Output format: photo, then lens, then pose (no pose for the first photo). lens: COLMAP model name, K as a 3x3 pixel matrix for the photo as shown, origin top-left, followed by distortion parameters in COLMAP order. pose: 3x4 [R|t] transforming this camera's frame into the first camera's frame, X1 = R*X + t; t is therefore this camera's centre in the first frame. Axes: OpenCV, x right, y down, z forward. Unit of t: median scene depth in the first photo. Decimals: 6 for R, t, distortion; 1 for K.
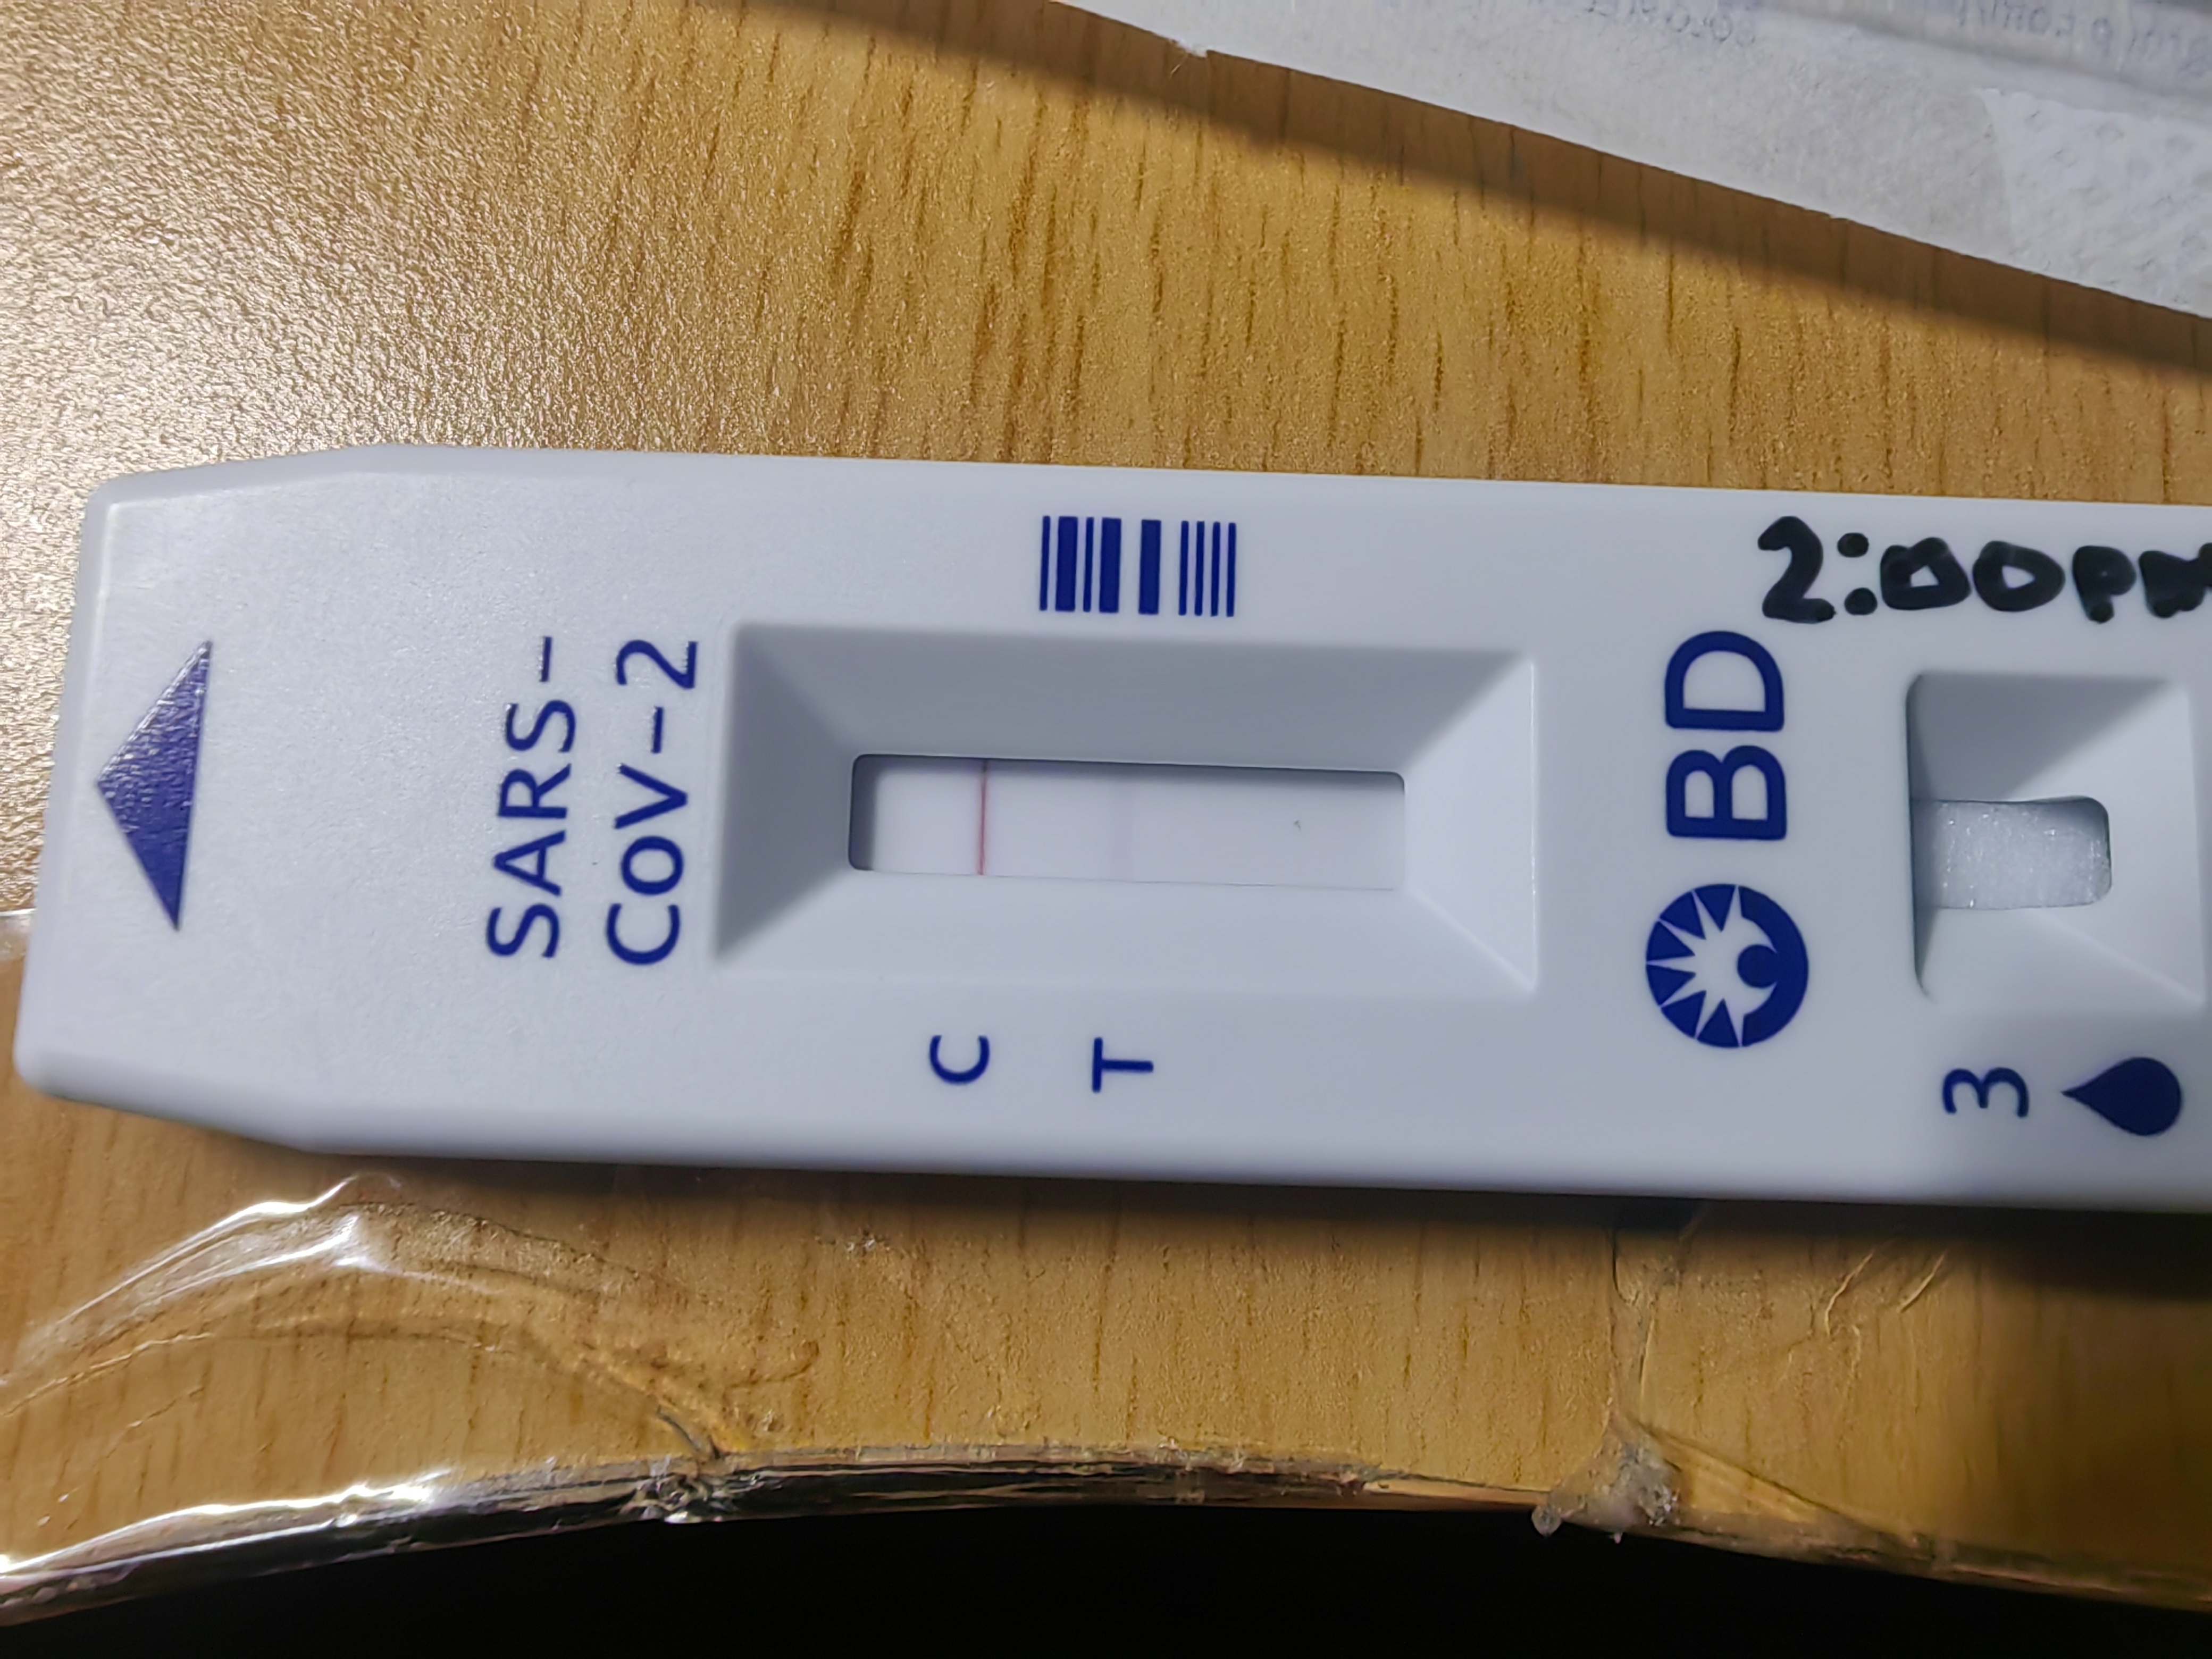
lens RADIAL K [[1791.5, 0, 1108.1], [0, 1791.5, 826.4], [0, 0, 1]] dist [-0.021857, -0.007067]
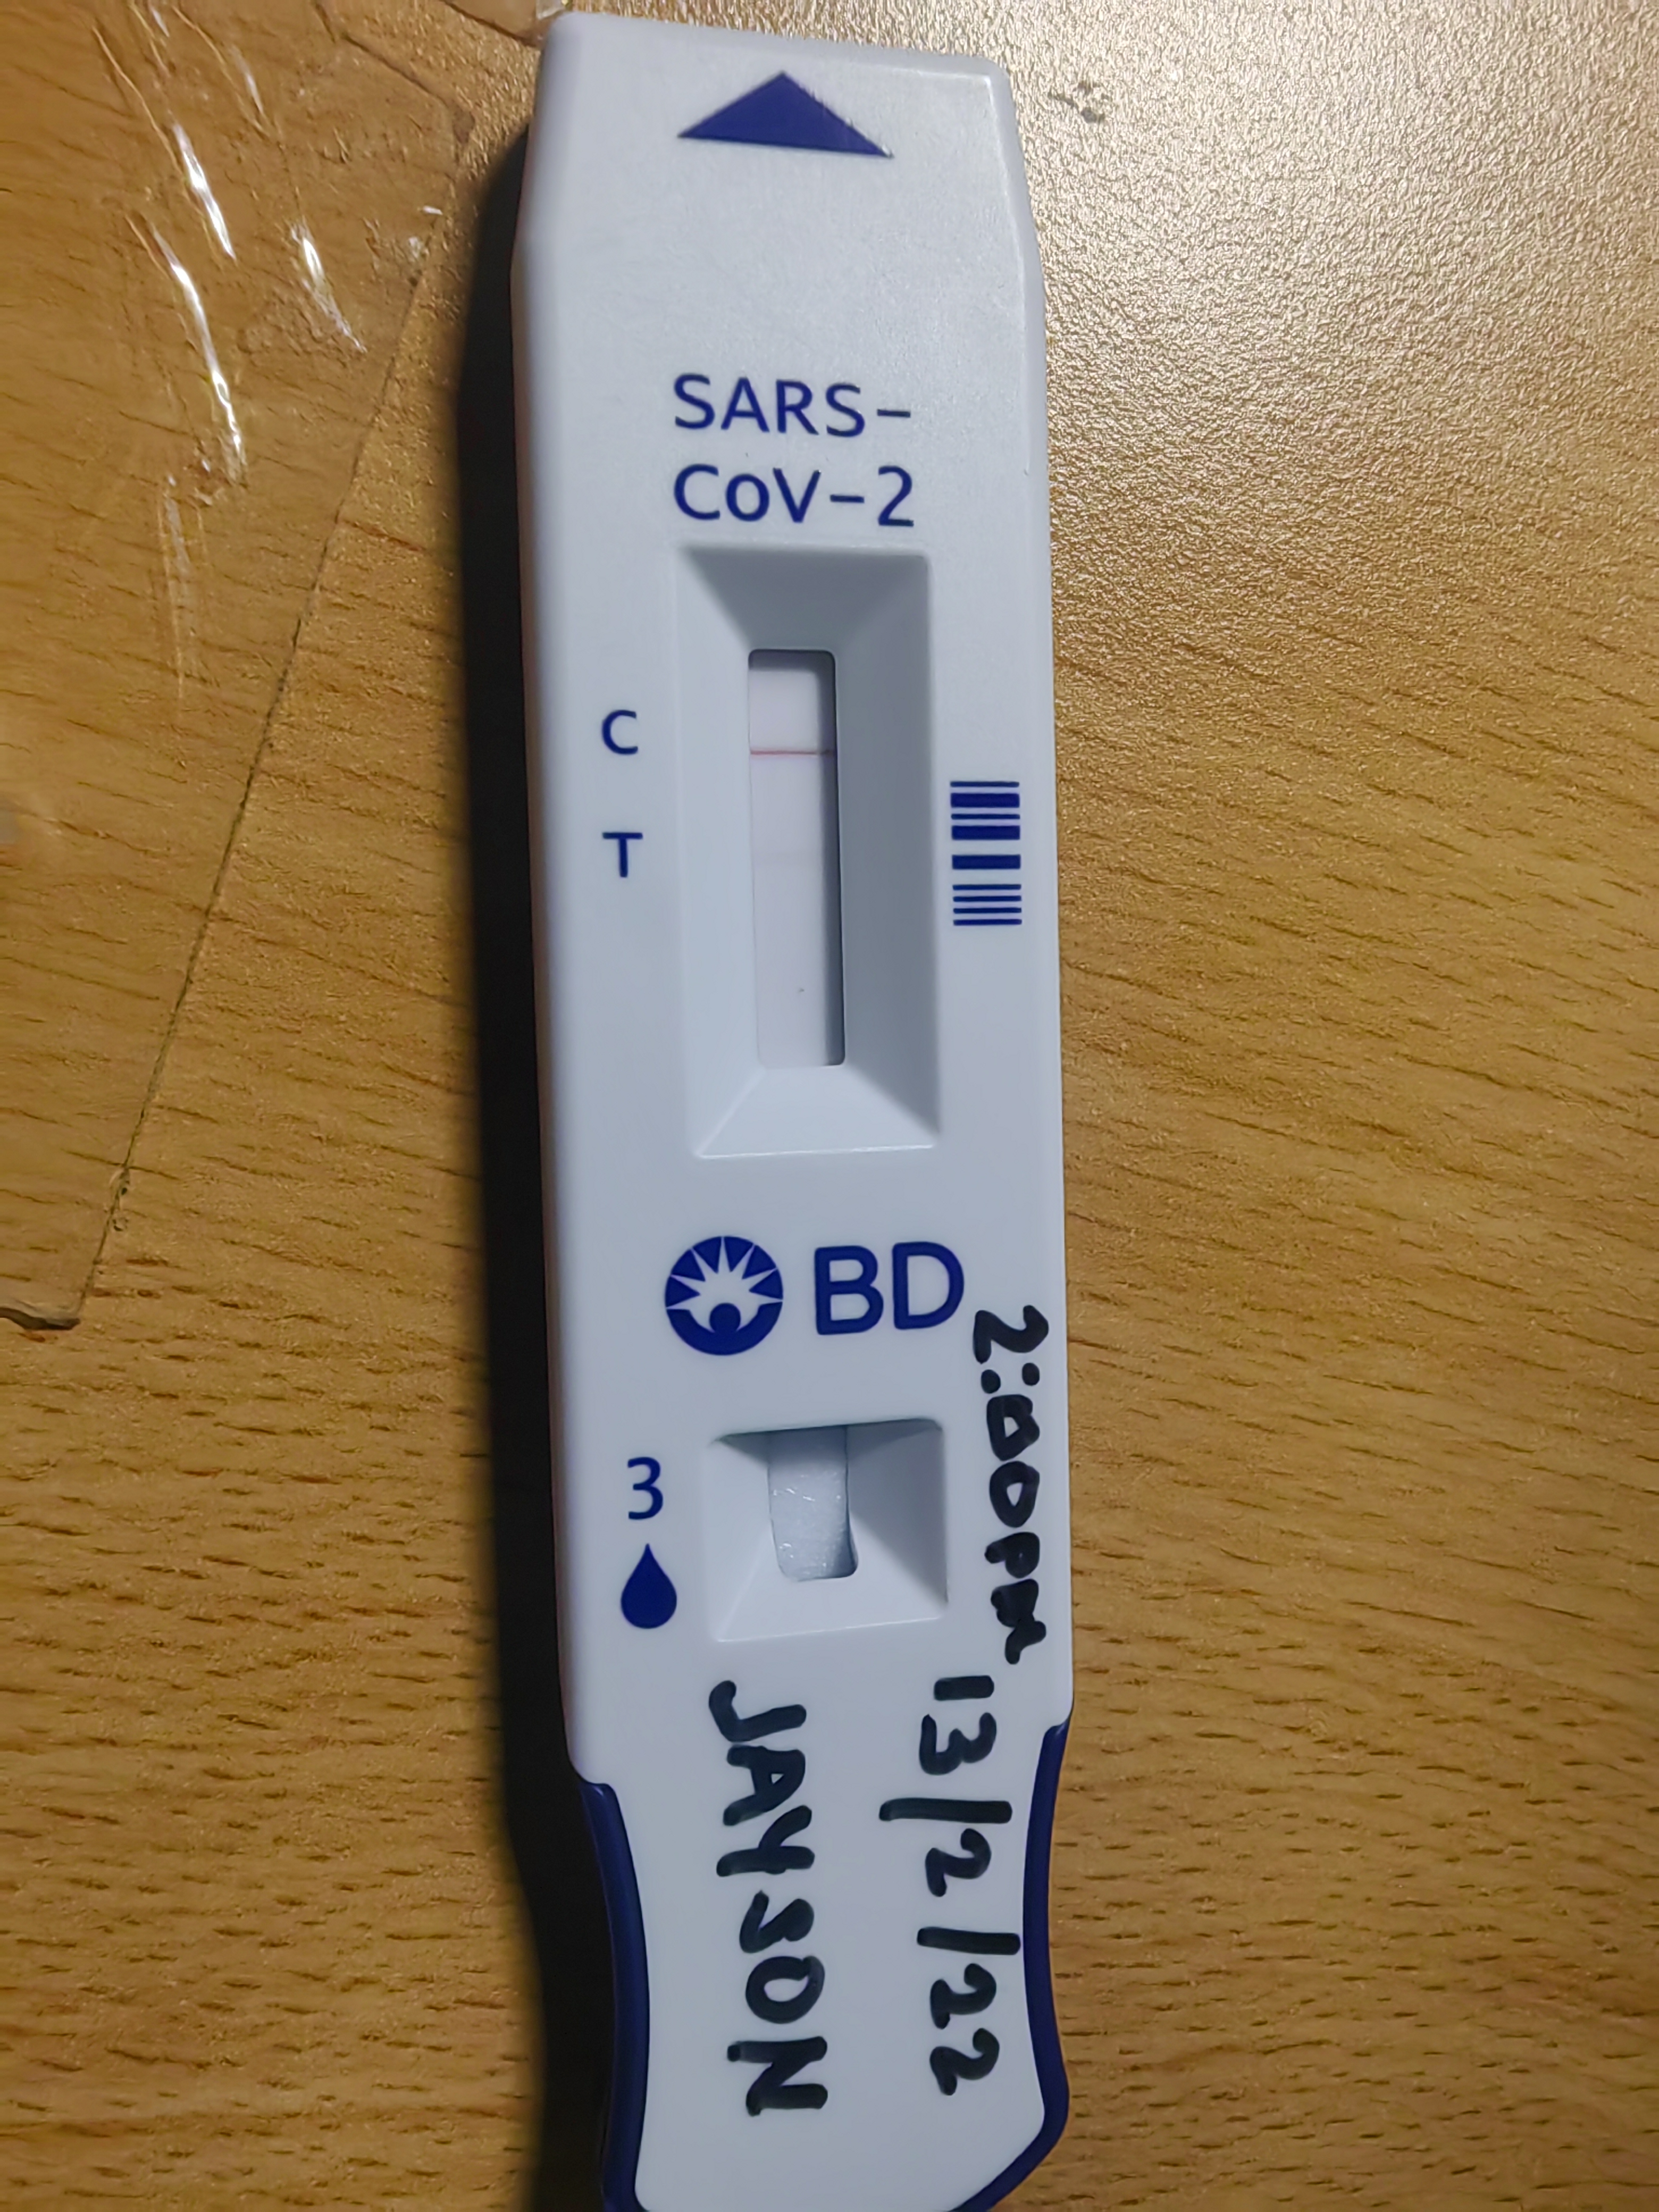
lens RADIAL K [[1791.5, 0, 829.5], [0, 1791.5, 1110.3], [0, 0, 1]] dist [-0.021857, -0.007067]
pose [[0.059084, 0.996811, 0.053630, 0.133499], [-0.993822, 0.063793, -0.090818, 0.111006], [-0.093950, -0.047933, 0.994422, -0.356846]]
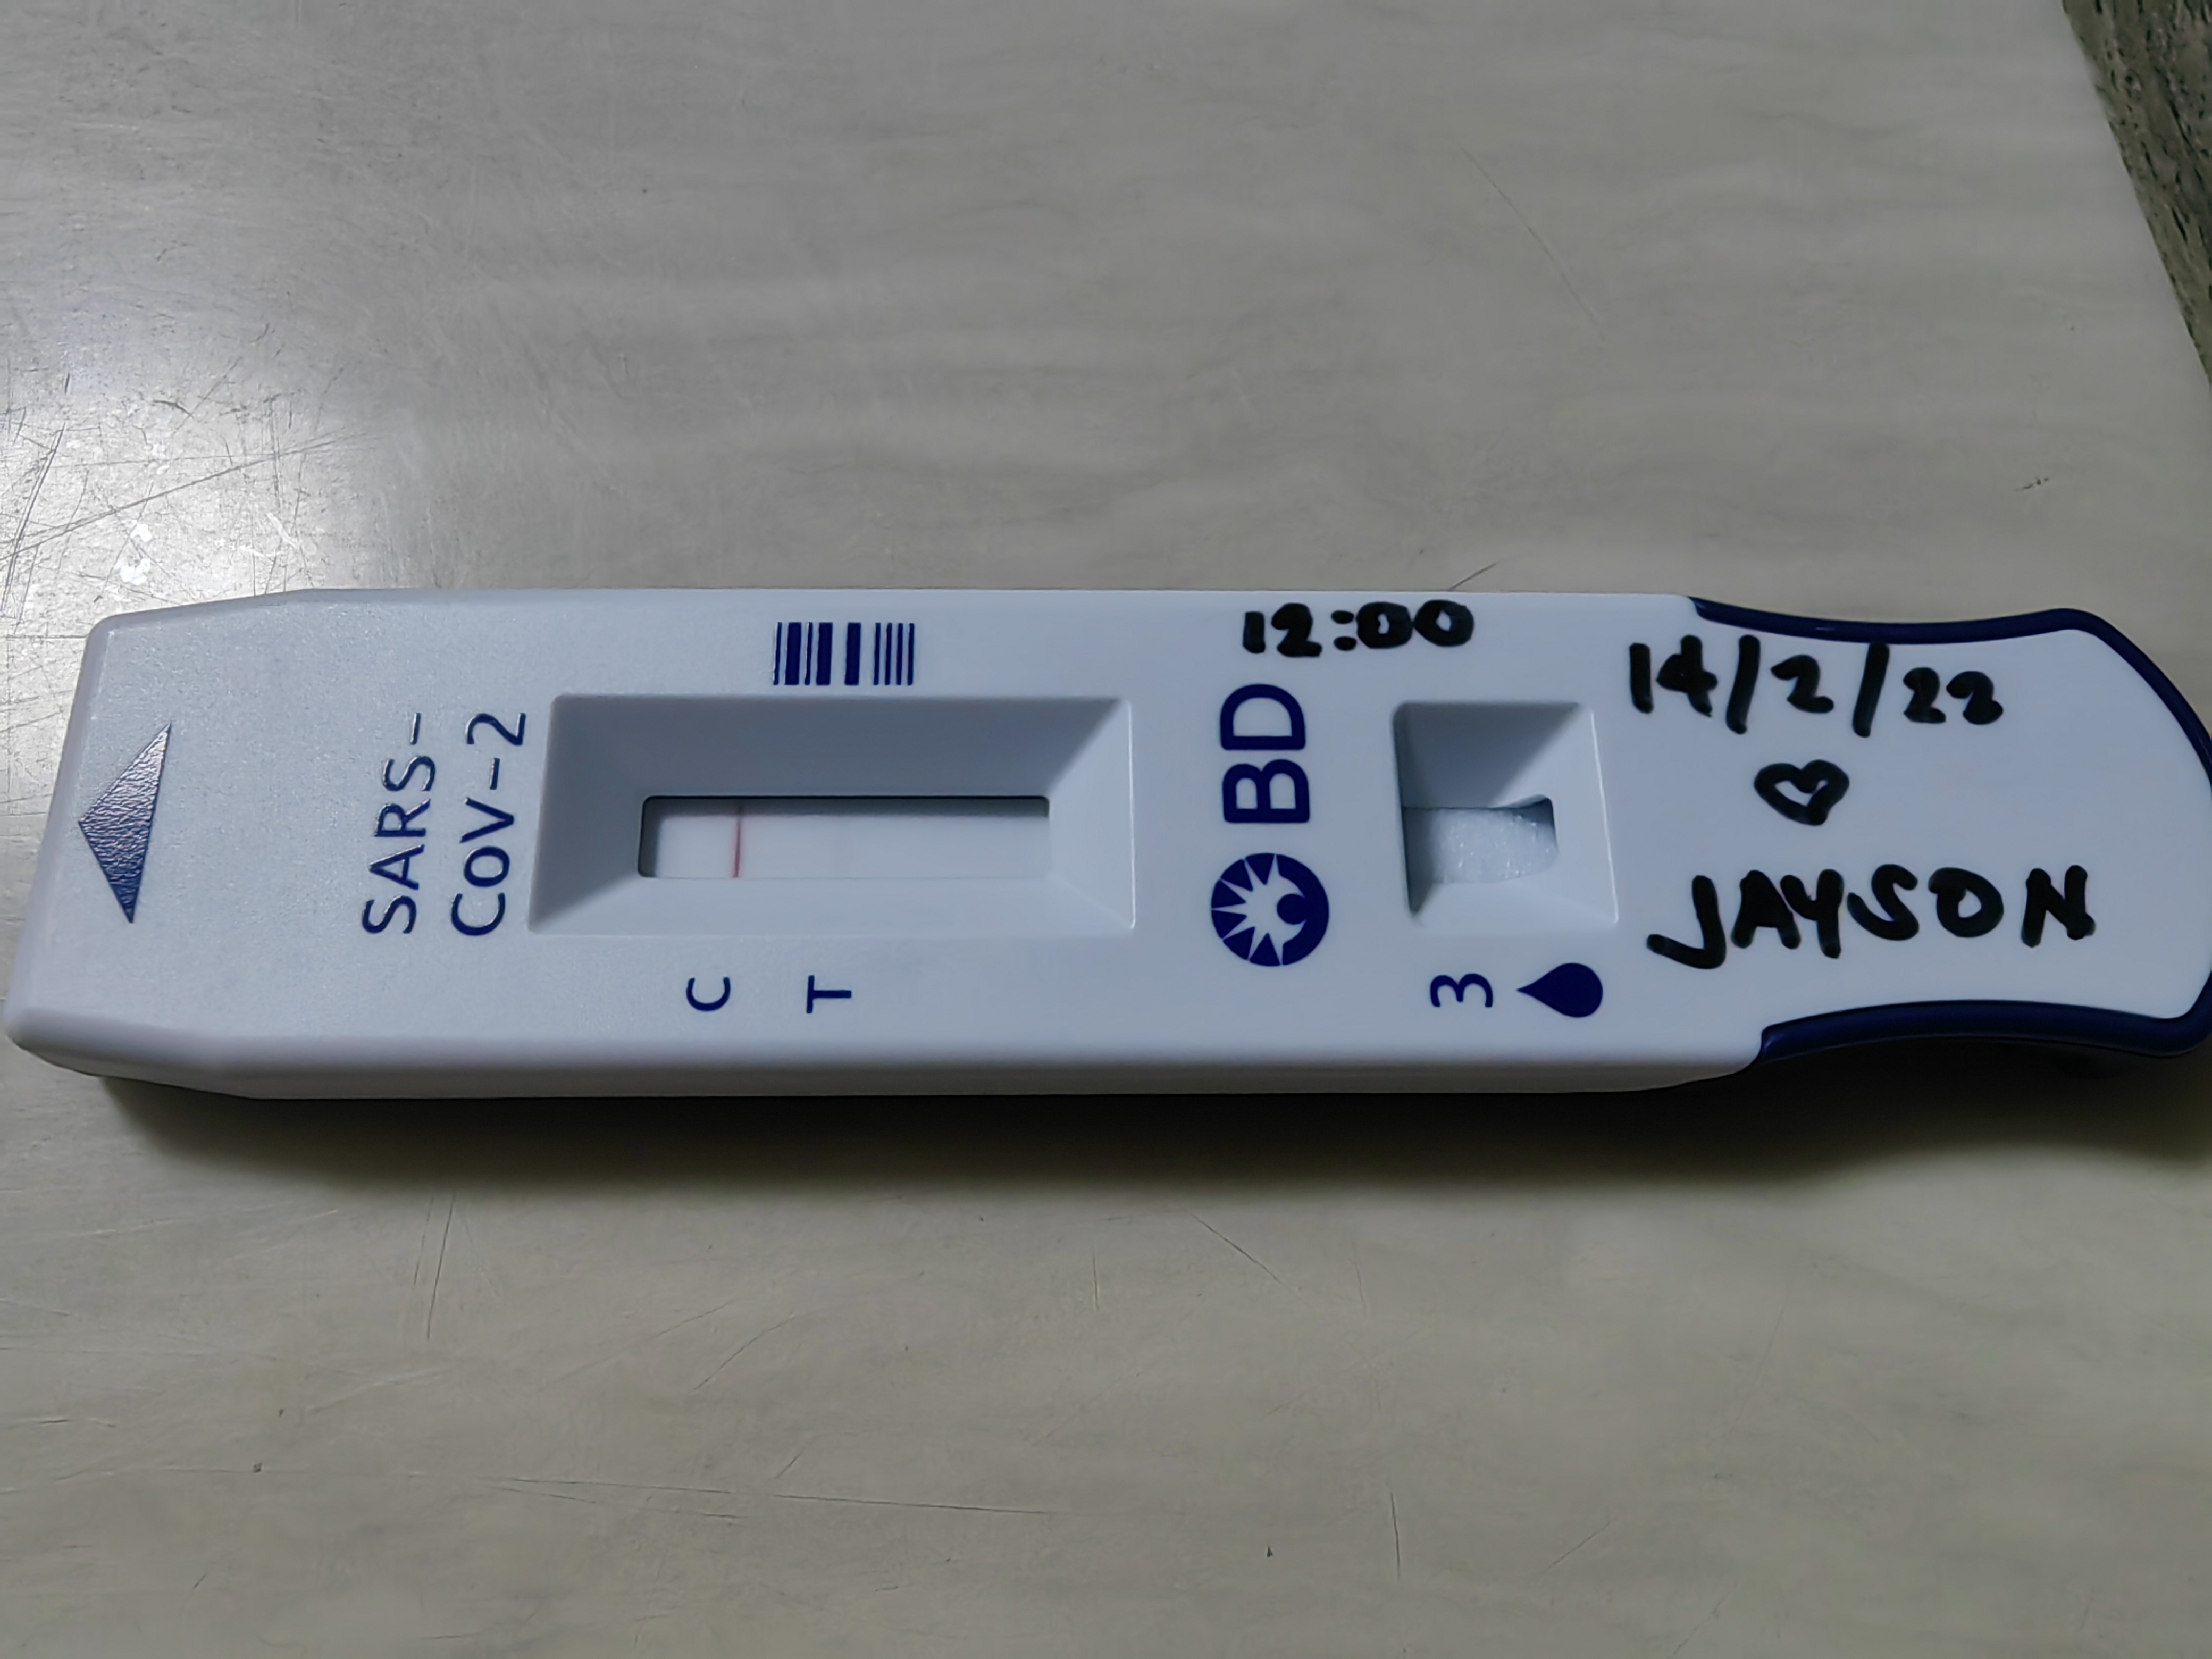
lens RADIAL K [[1791.5, 0, 1091.7], [0, 1791.5, 822.1], [0, 0, 1]] dist [-0.021857, -0.007067]
pose [[0.998957, -0.031394, 0.033142, 0.162328], [0.038012, 0.974057, -0.223089, 0.309124], [-0.025279, 0.224117, 0.974234, -0.350506]]
